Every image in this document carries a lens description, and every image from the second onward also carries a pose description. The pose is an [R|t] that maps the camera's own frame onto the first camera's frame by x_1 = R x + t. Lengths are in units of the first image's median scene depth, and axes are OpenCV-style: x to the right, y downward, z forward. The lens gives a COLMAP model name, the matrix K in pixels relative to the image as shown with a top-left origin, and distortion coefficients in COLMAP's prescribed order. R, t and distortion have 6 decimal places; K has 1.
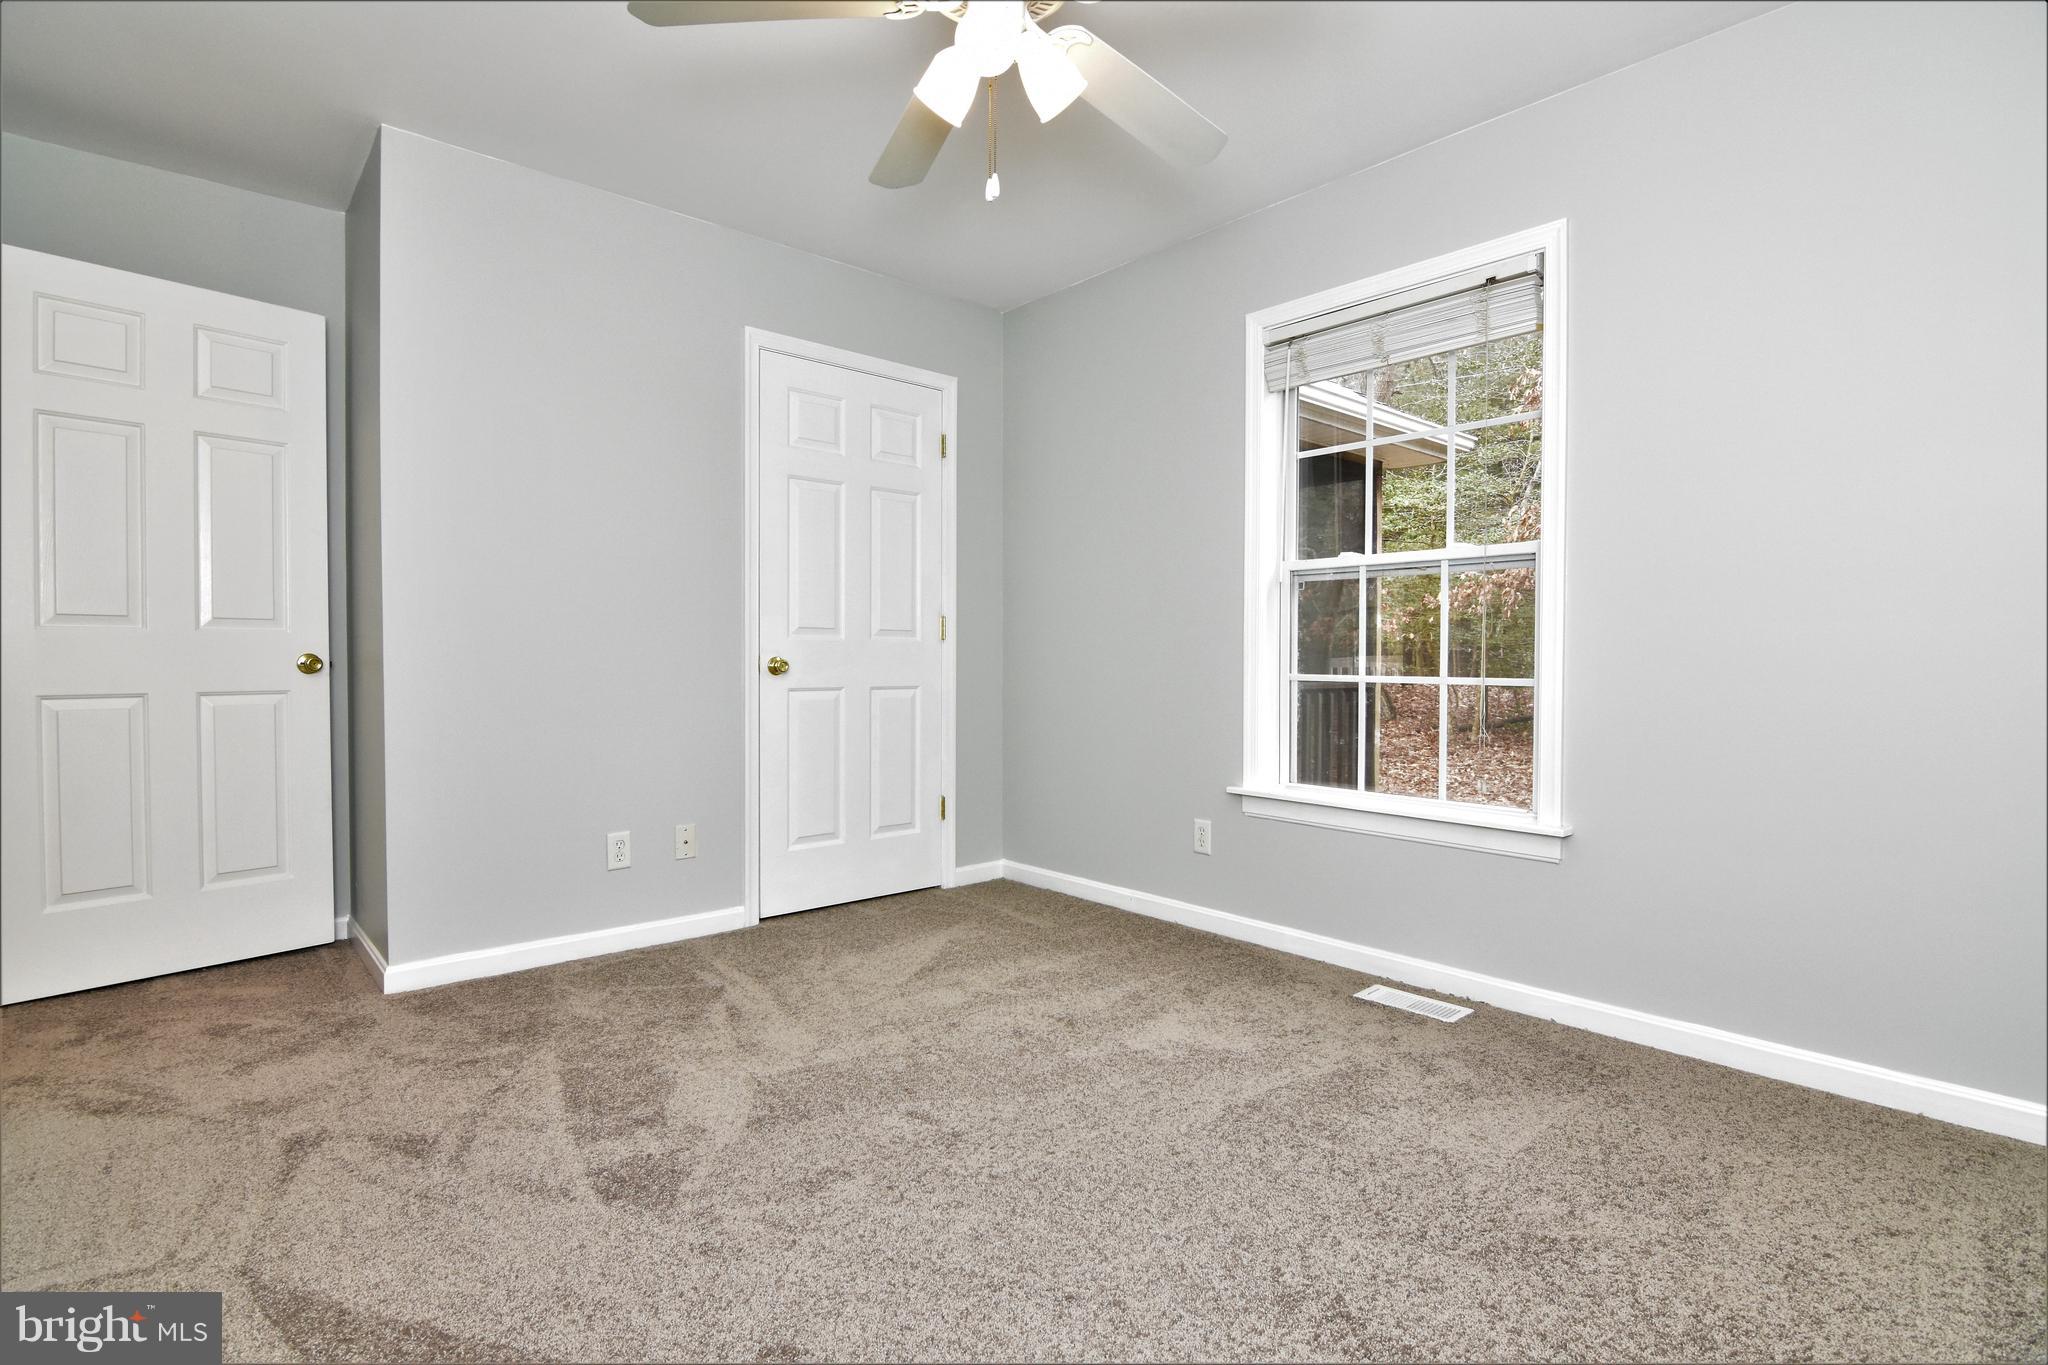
lens RADIAL K [[988.3, 0, 1020.0], [0, 988.3, 679.8], [0, 0, 1]] dist [-0.004791, -0.011956]
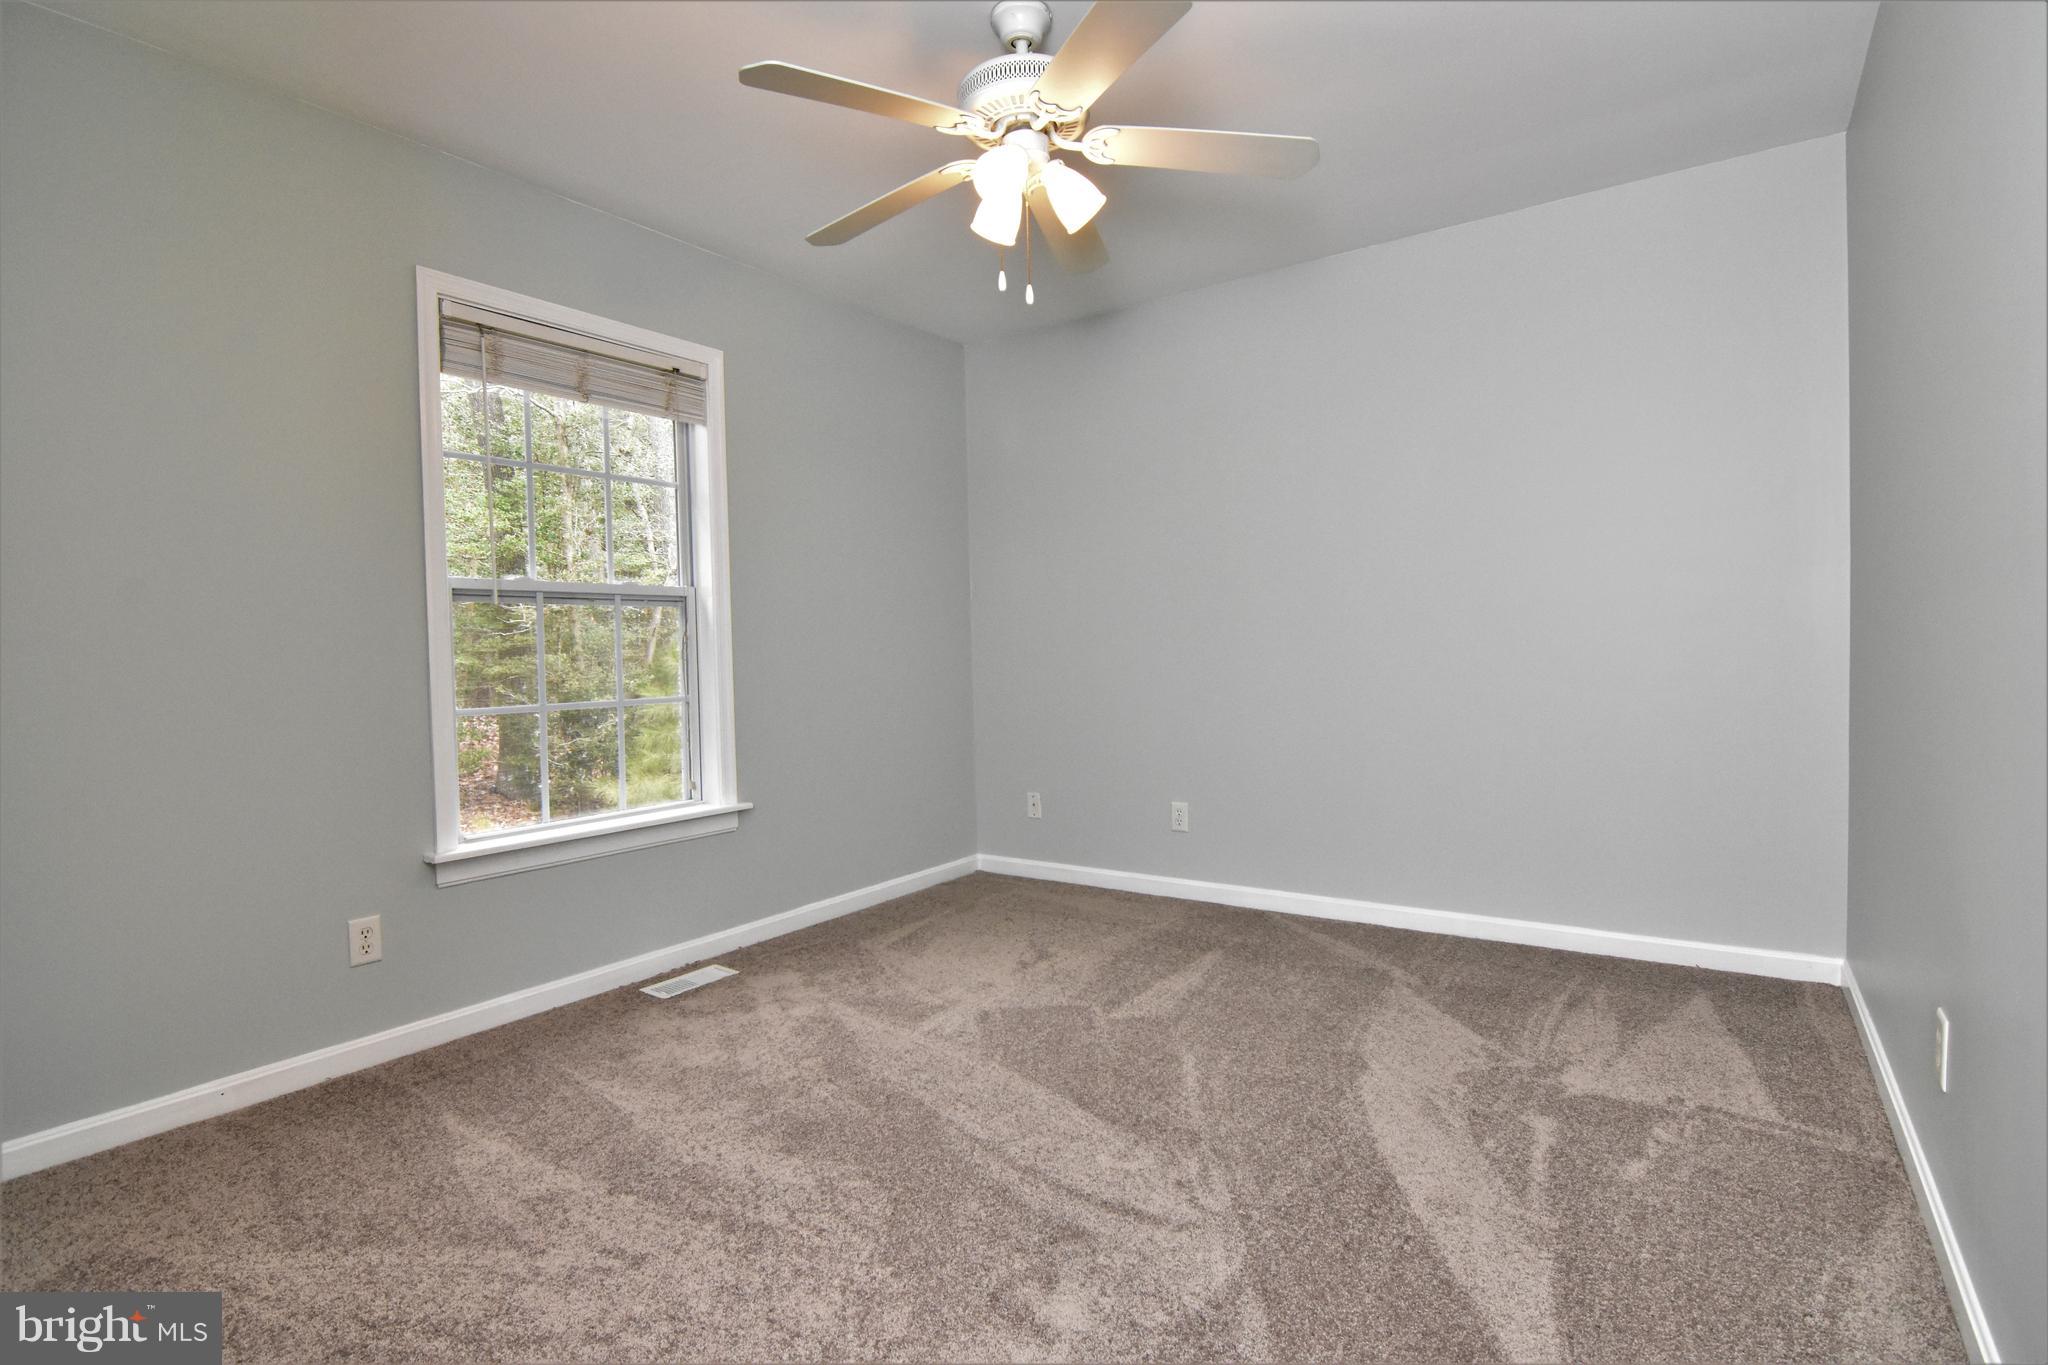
lens RADIAL K [[988.3, 0, 1020.0], [0, 988.3, 679.8], [0, 0, 1]] dist [-0.004791, -0.011956]
pose [[-0.236172, -0.027172, 0.971331, -0.790584], [0.048006, 0.998062, 0.039592, -0.050118], [-0.970525, 0.055981, -0.234410, 0.861300]]
